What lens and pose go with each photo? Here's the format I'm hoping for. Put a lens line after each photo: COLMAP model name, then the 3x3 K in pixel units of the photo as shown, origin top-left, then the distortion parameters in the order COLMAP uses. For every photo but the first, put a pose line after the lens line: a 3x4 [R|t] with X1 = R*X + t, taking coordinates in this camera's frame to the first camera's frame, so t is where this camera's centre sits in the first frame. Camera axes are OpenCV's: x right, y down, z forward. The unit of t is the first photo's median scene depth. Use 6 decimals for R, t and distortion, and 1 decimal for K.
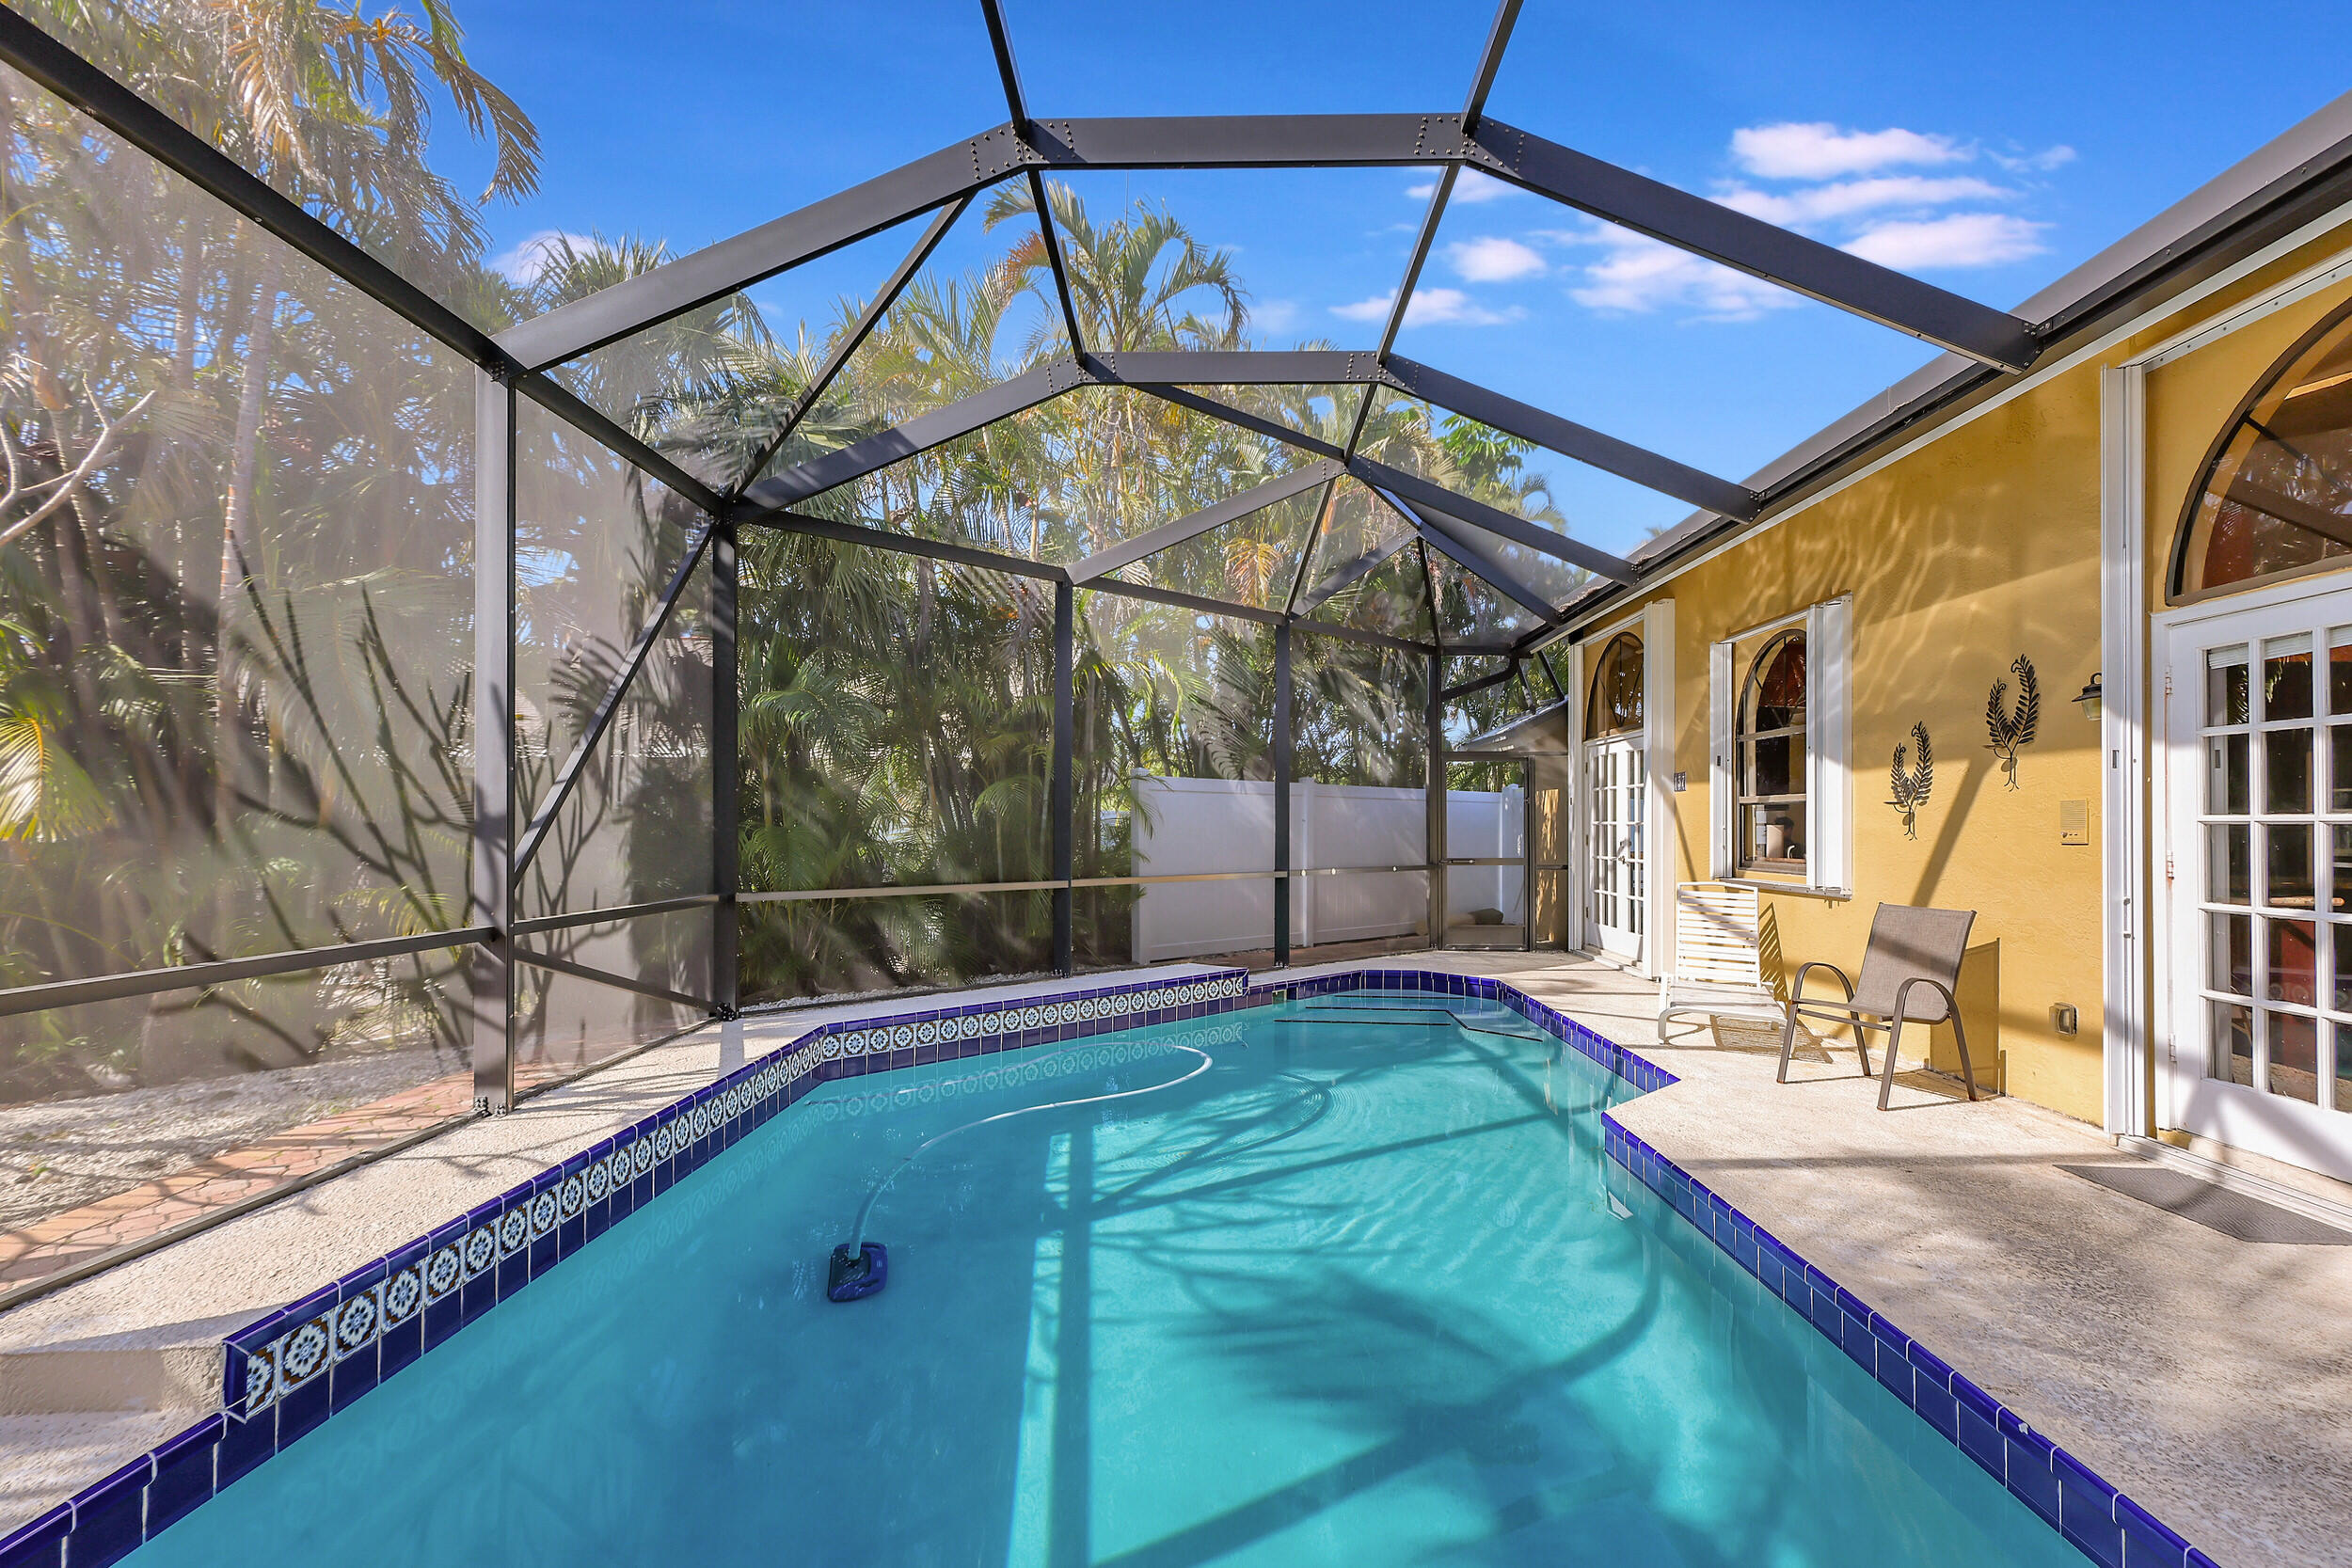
lens RADIAL K [[1109.3, 0, 1173.6], [0, 1109.3, 780.6], [0, 0, 1]] dist [-0.002931, 0.002147]
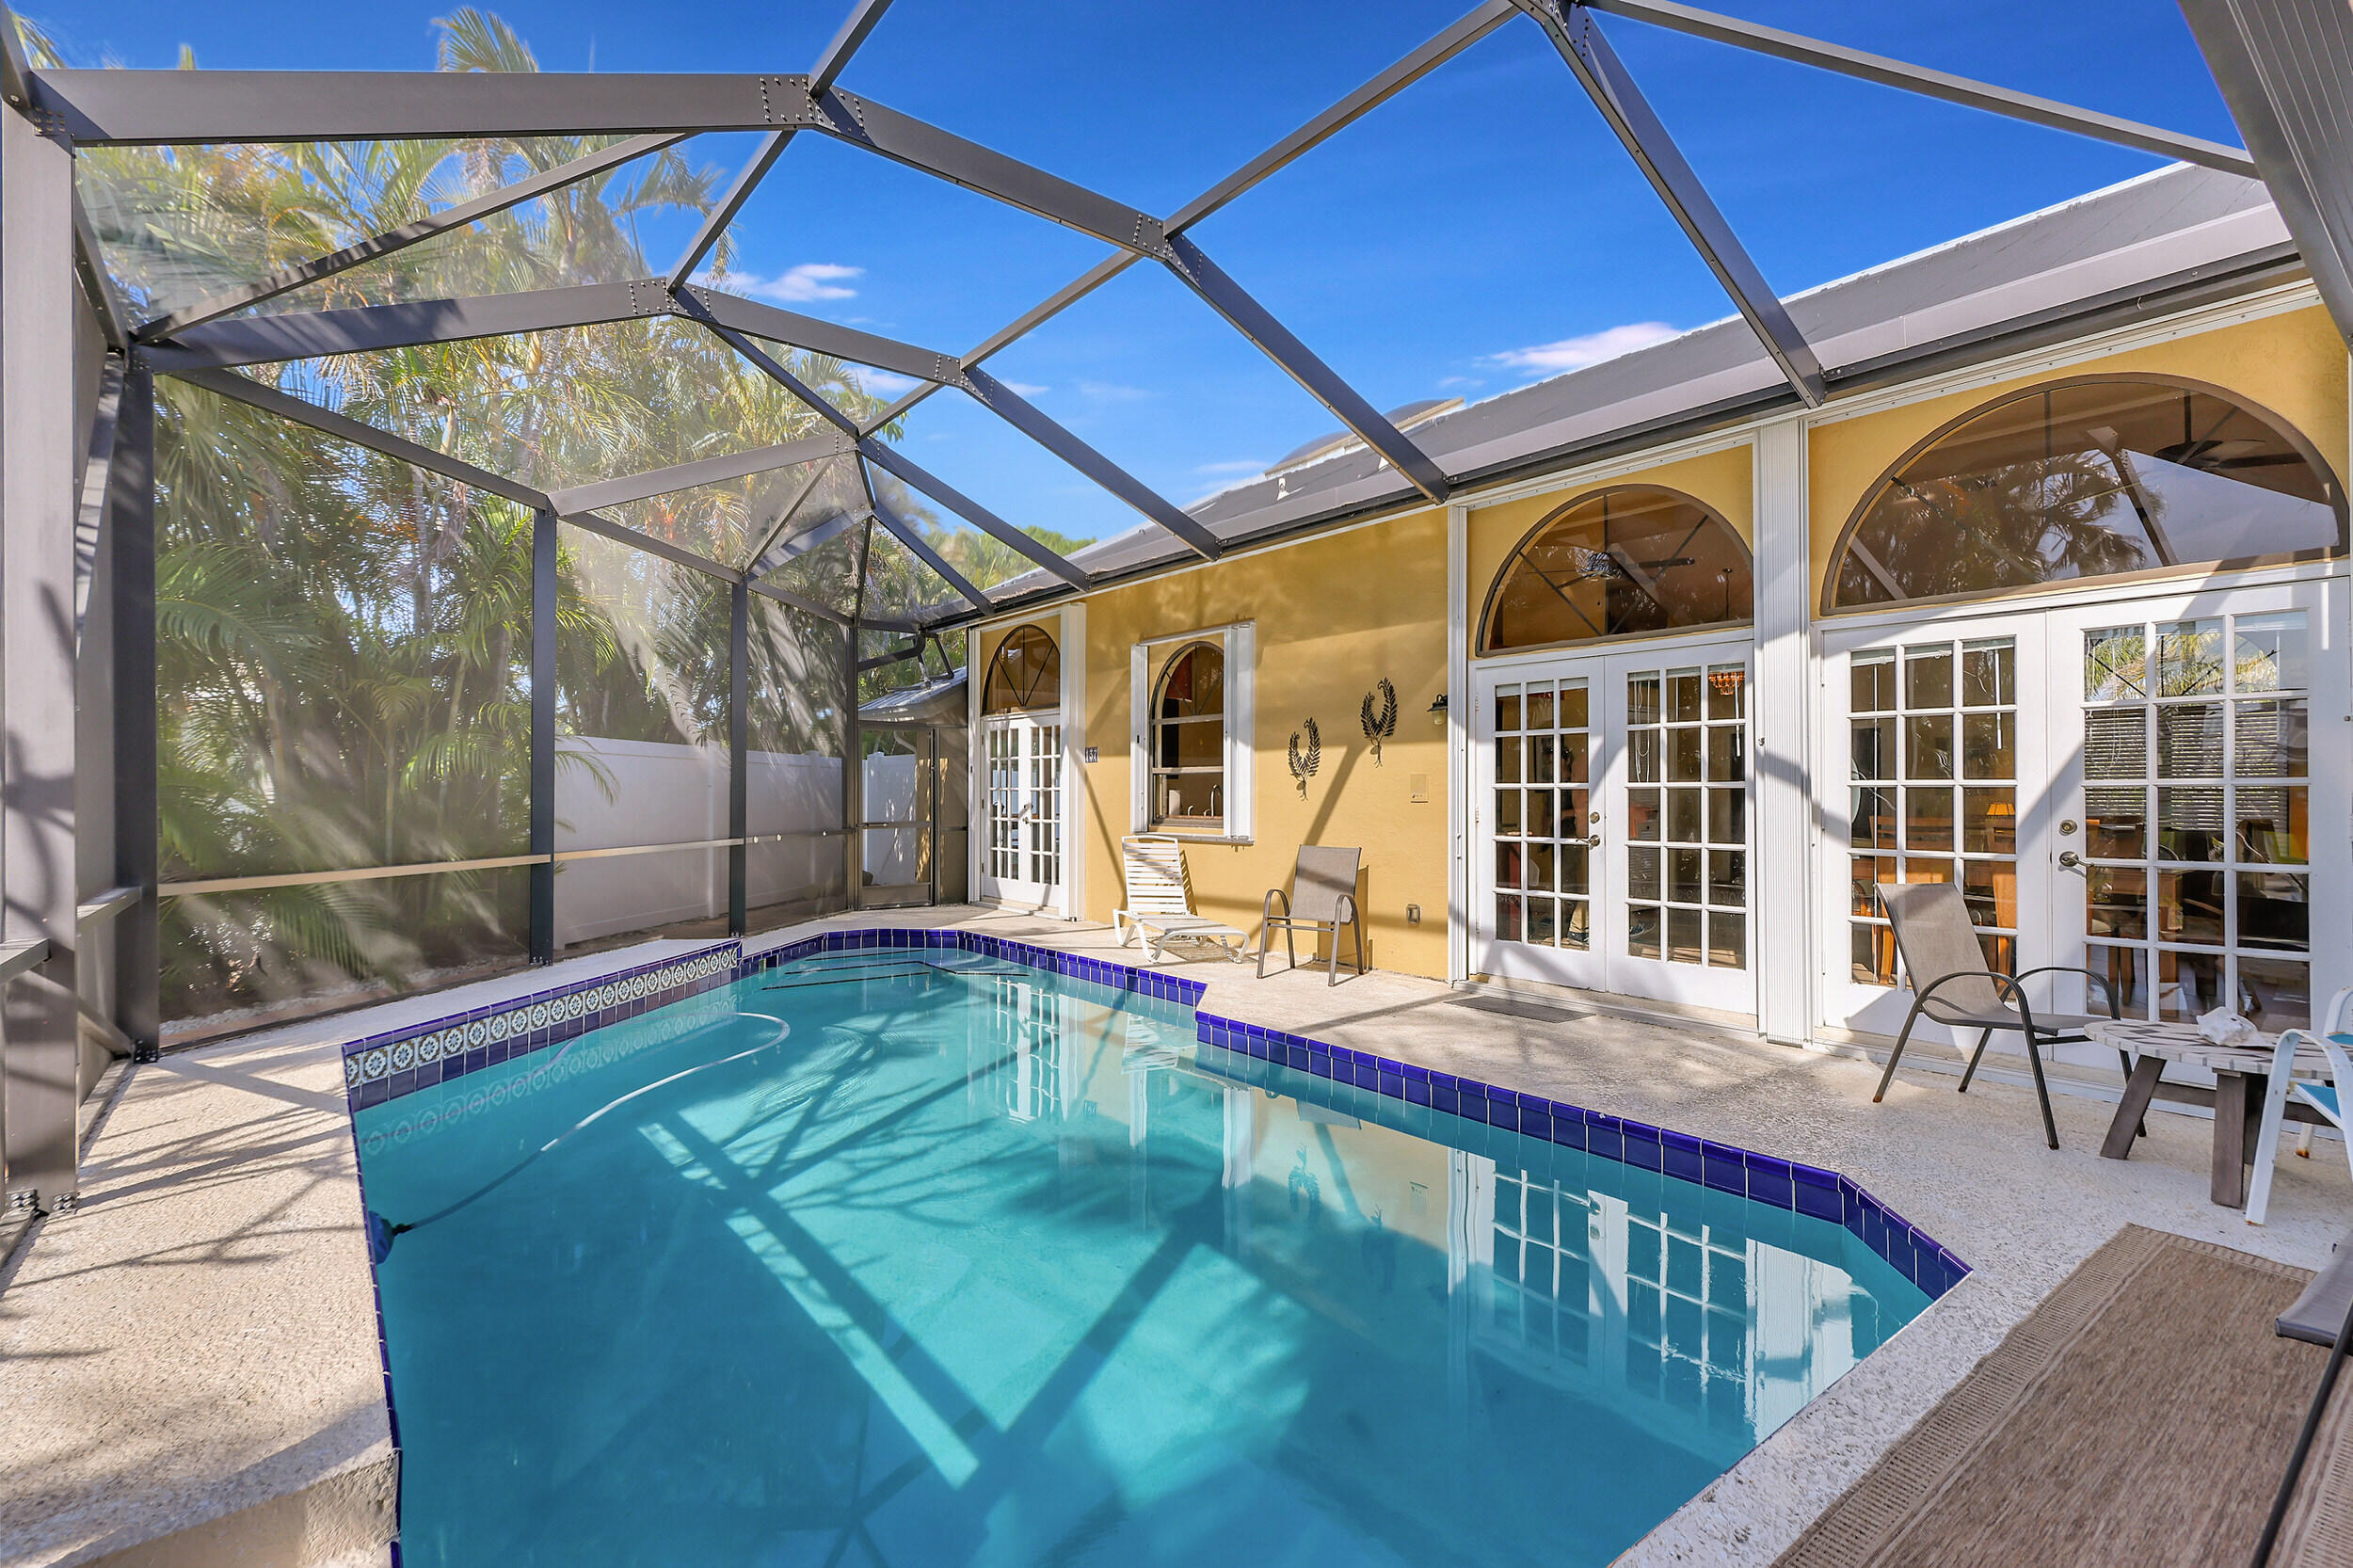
lens RADIAL K [[1109.9, 0, 1159.4], [0, 1109.9, 792.1], [0, 0, 1]] dist [-0.002931, 0.002147]
pose [[0.767328, -0.001525, 0.641253, -0.407095], [-0.024275, 0.999211, 0.031424, 0.001960], [-0.640795, -0.039679, 0.766686, 0.032259]]
